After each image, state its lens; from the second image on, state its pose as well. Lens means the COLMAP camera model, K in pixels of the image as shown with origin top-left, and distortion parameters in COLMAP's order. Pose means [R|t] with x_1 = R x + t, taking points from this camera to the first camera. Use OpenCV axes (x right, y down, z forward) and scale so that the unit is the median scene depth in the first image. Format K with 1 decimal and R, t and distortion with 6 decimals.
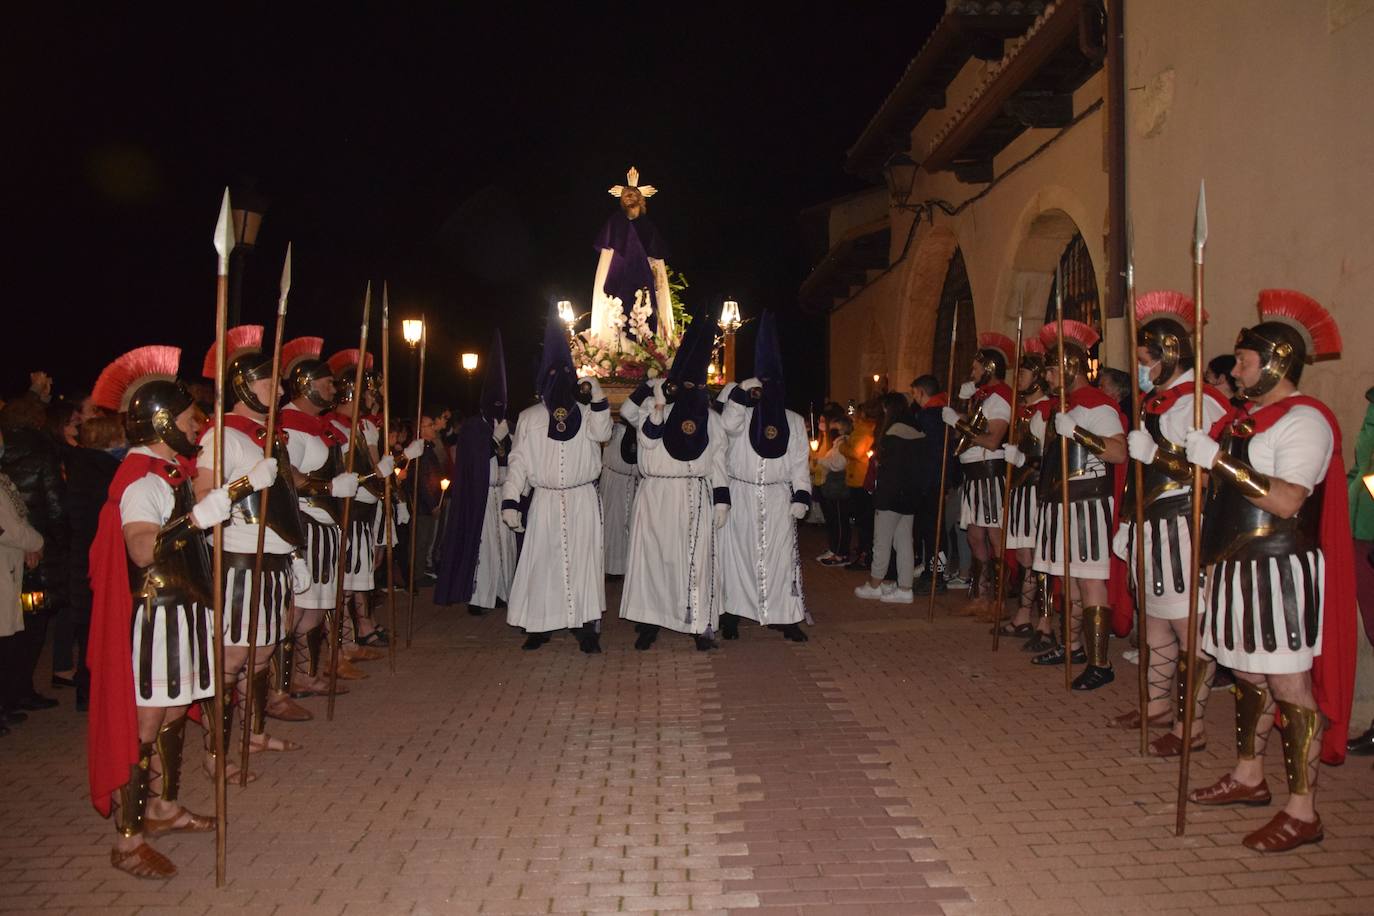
lens RADIAL K [[7288.9, 0, 687.0], [0, 7288.9, 458.0], [0, 0, 1]] dist [-6.572669, -1.552068]
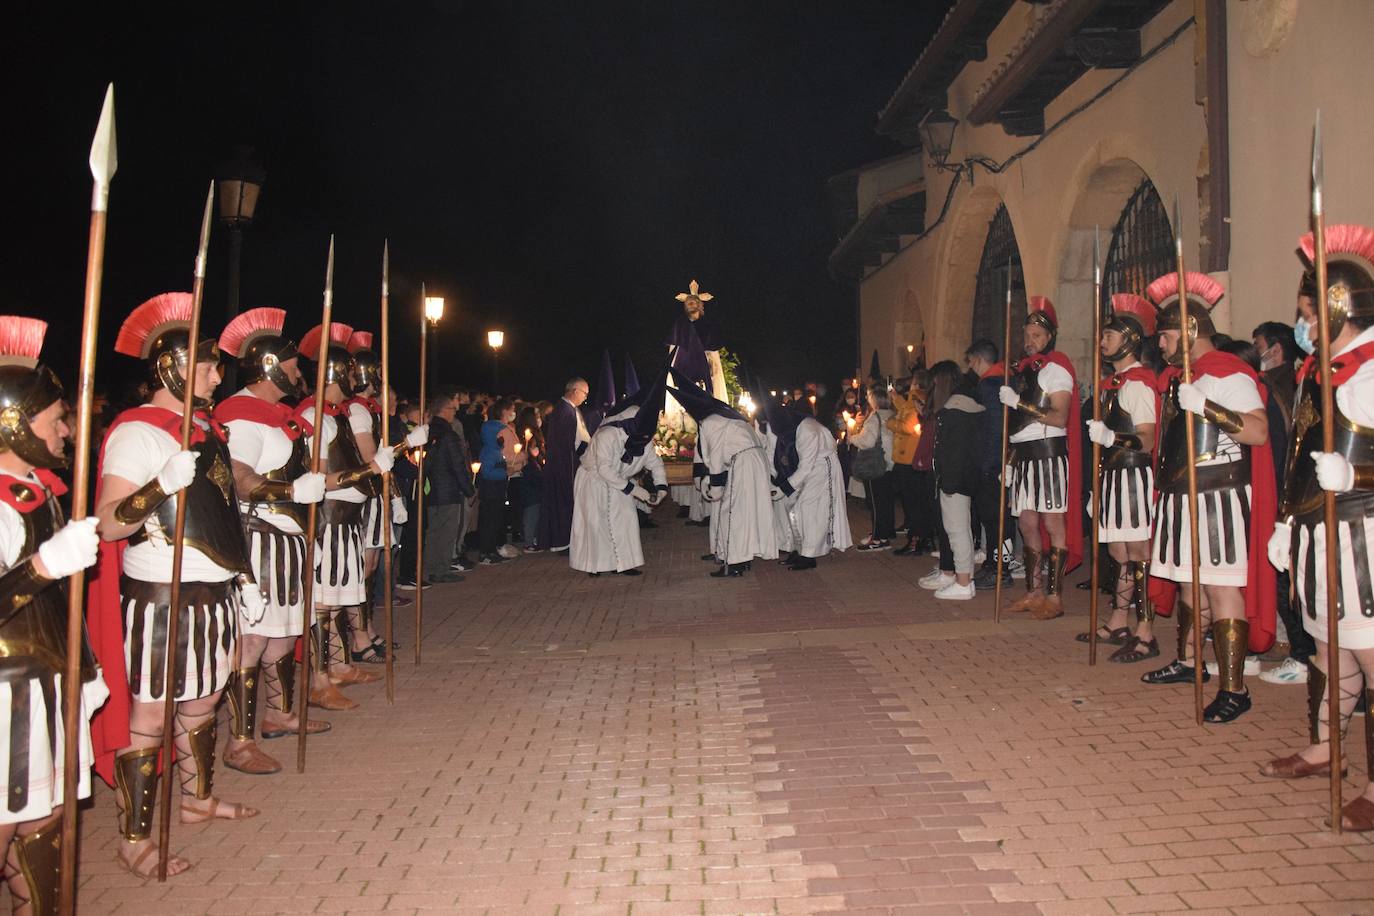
lens RADIAL K [[7288.9, 0, 687.0], [0, 7288.9, 458.0], [0, 0, 1]] dist [-6.572669, -1.552068]
pose [[0.999801, -0.019521, -0.004028, -0.001310], [0.019536, 0.999803, 0.003574, -0.001642], [0.003958, -0.003652, 0.999985, 0.176709]]
